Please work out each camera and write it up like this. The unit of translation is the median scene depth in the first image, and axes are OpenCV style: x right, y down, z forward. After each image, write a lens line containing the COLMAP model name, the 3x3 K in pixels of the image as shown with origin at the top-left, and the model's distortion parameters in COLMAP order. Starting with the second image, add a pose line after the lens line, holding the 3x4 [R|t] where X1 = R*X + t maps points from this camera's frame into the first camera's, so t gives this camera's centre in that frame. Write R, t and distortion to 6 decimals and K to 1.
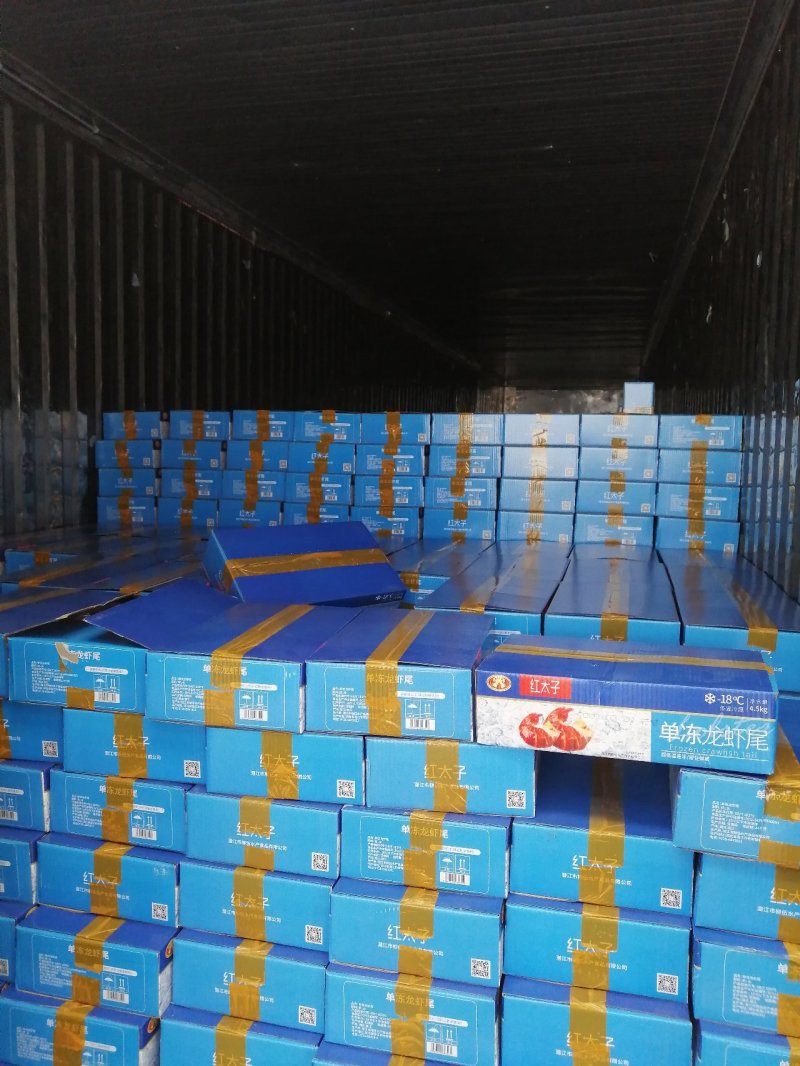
lens RADIAL K [[855.8, 0, 402.0], [0, 855.8, 527.4], [0, 0, 1]] dist [-0.009898, 0.040786]
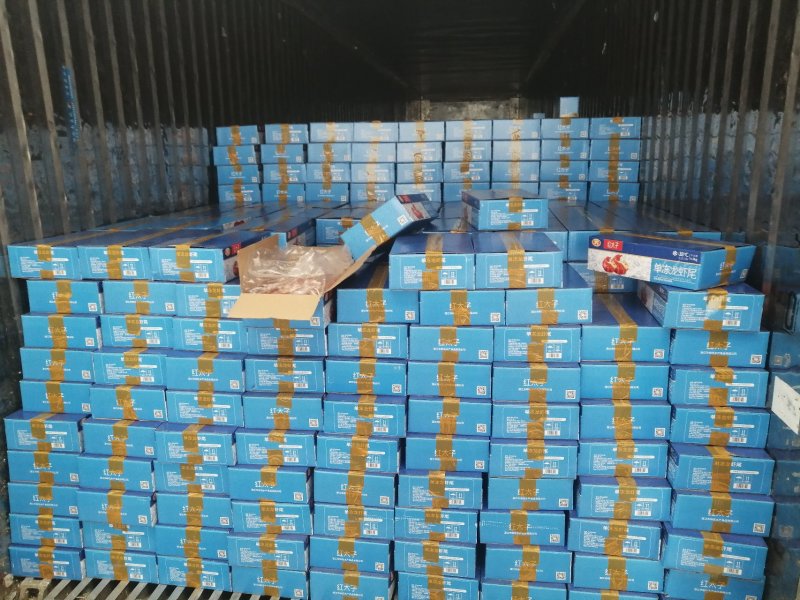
lens RADIAL K [[642.3, 0, 399.1], [0, 642.3, 300.6], [0, 0, 1]] dist [-0.009898, 0.040786]
pose [[0.992370, -0.059275, 0.108115, -0.415814], [0.043741, 0.989074, 0.140780, 0.046443], [-0.115279, -0.134977, 0.984120, -0.397246]]
